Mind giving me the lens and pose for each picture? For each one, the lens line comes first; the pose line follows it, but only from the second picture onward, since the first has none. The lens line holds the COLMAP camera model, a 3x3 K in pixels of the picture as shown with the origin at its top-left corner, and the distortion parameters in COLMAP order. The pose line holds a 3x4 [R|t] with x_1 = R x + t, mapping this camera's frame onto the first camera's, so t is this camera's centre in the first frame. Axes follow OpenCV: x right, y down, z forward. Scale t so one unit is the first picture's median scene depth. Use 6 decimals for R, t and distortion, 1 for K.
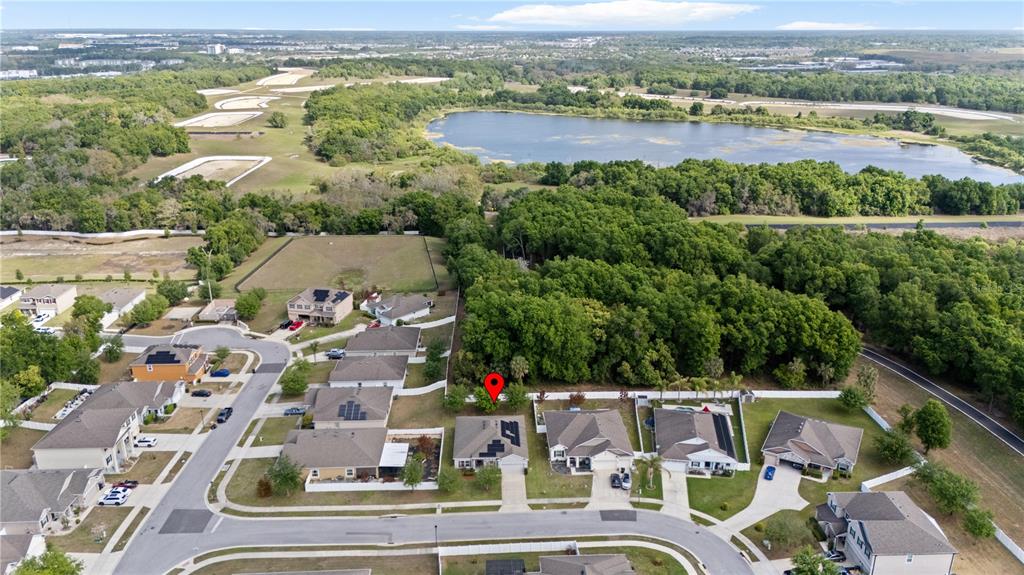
lens RADIAL K [[851.1, 0, 512.0], [0, 851.1, 287.5], [0, 0, 1]] dist [0.061679, -0.000823]
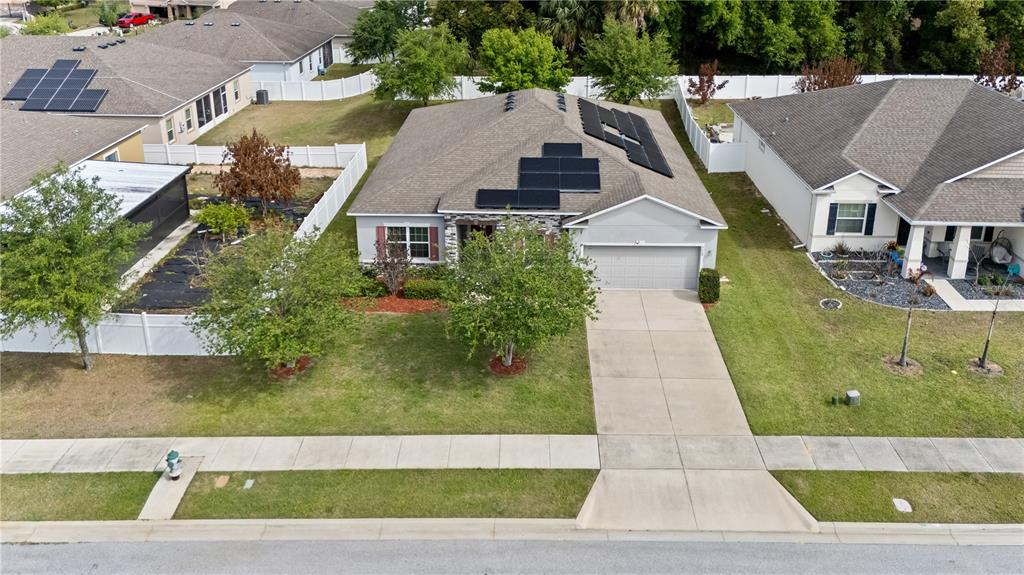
lens RADIAL K [[851.1, 0, 512.0], [0, 851.1, 287.5], [0, 0, 1]] dist [0.061679, -0.000823]
pose [[0.998201, 0.031953, -0.050734, -0.019042], [-0.024762, 0.990327, 0.136526, 0.188775], [0.054606, -0.135024, 0.989336, 0.797049]]
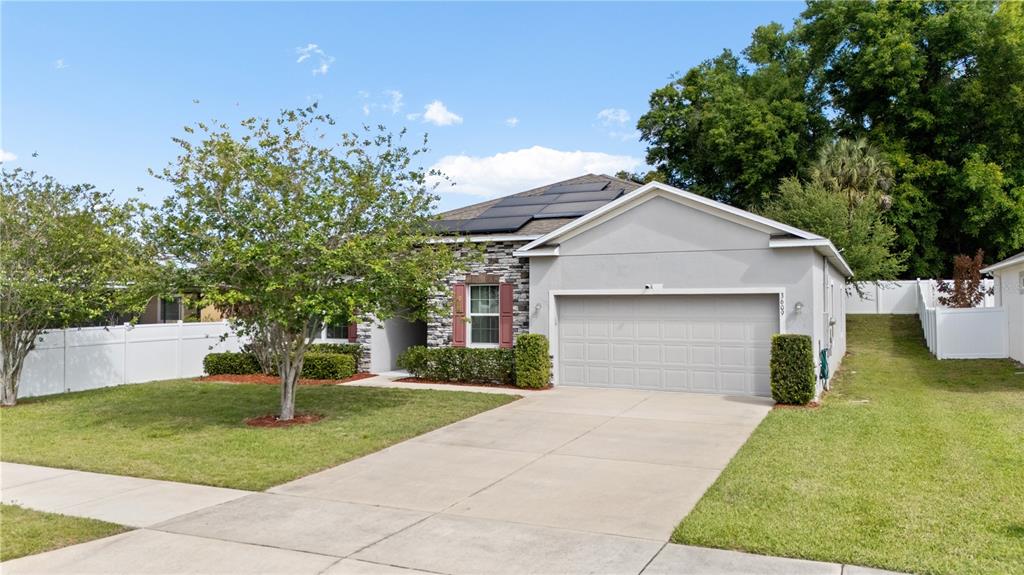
lens RADIAL K [[809.4, 0, 512.0], [0, 809.4, 287.5], [0, 0, 1]] dist [0.299942, -0.000611]
pose [[0.894981, -0.003621, -0.446089, 0.029836], [-0.153486, 0.936418, -0.315536, 0.239341], [0.418869, 0.350868, 0.837521, 0.905502]]
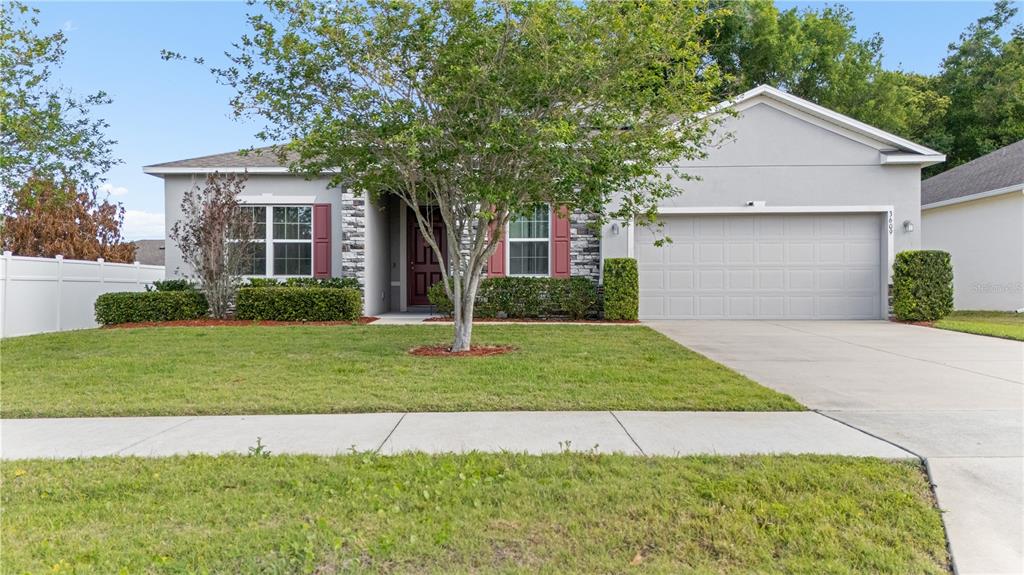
lens RADIAL K [[851.1, 0, 512.0], [0, 851.1, 287.5], [0, 0, 1]] dist [0.061679, -0.000823]
pose [[0.999114, 0.003666, -0.041934, -0.022136], [-0.014759, 0.963466, -0.267425, 0.239178], [0.039421, 0.267807, 0.962666, 0.907688]]
